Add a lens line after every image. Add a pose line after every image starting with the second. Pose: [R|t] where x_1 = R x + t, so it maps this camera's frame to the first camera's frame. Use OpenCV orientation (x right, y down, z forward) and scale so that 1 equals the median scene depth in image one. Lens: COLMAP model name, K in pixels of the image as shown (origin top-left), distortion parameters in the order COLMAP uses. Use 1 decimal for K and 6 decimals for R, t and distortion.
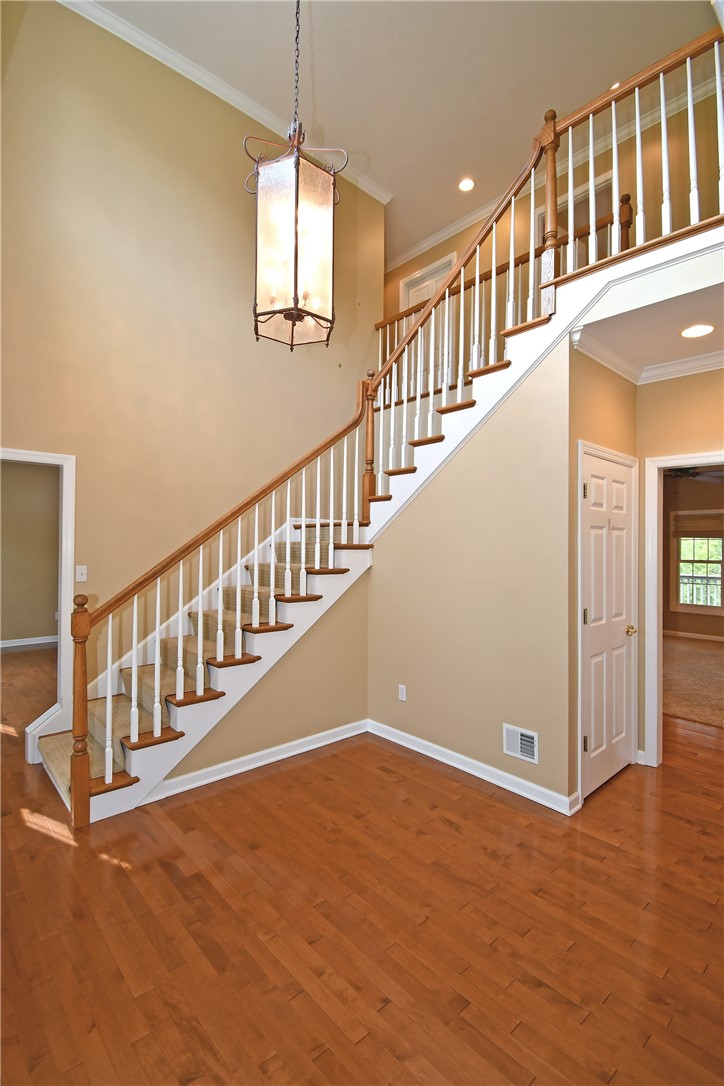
lens RADIAL K [[497.9, 0, 361.5], [0, 497.9, 537.4], [0, 0, 1]] dist [0.030179, -0.022815]
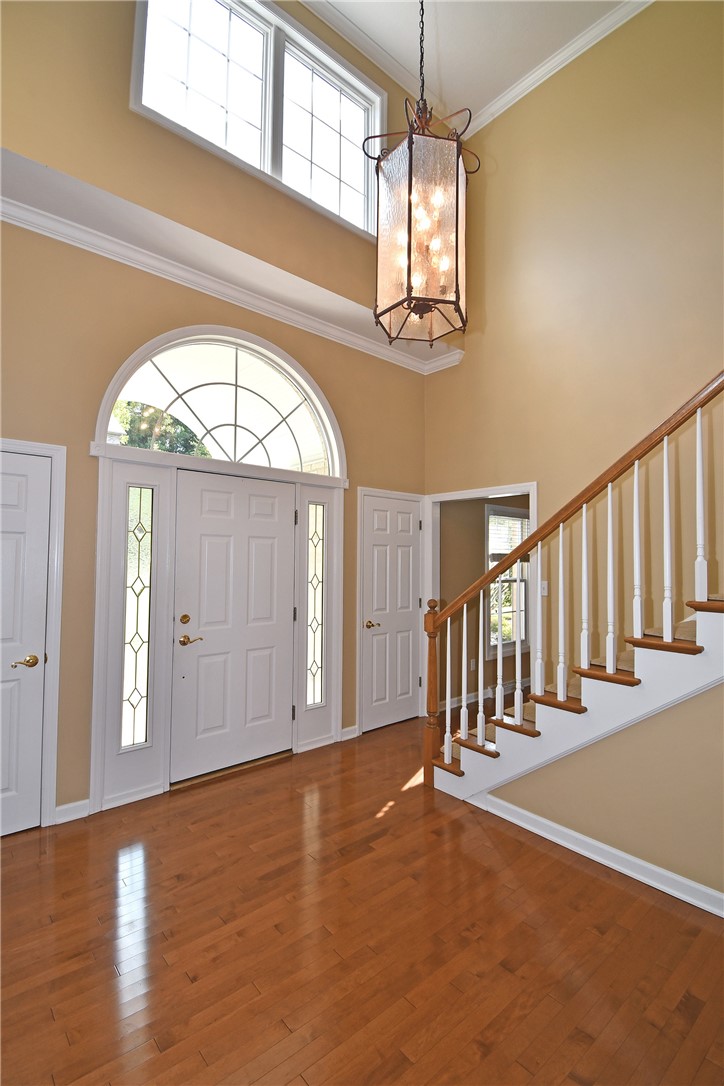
lens RADIAL K [[497.9, 0, 361.5], [0, 497.9, 537.4], [0, 0, 1]] dist [0.030179, -0.022815]
pose [[-0.013360, -0.055180, -0.998387, 0.831887], [0.007250, 0.998445, -0.055280, 0.030135], [0.999884, -0.007977, -0.012939, 0.983837]]
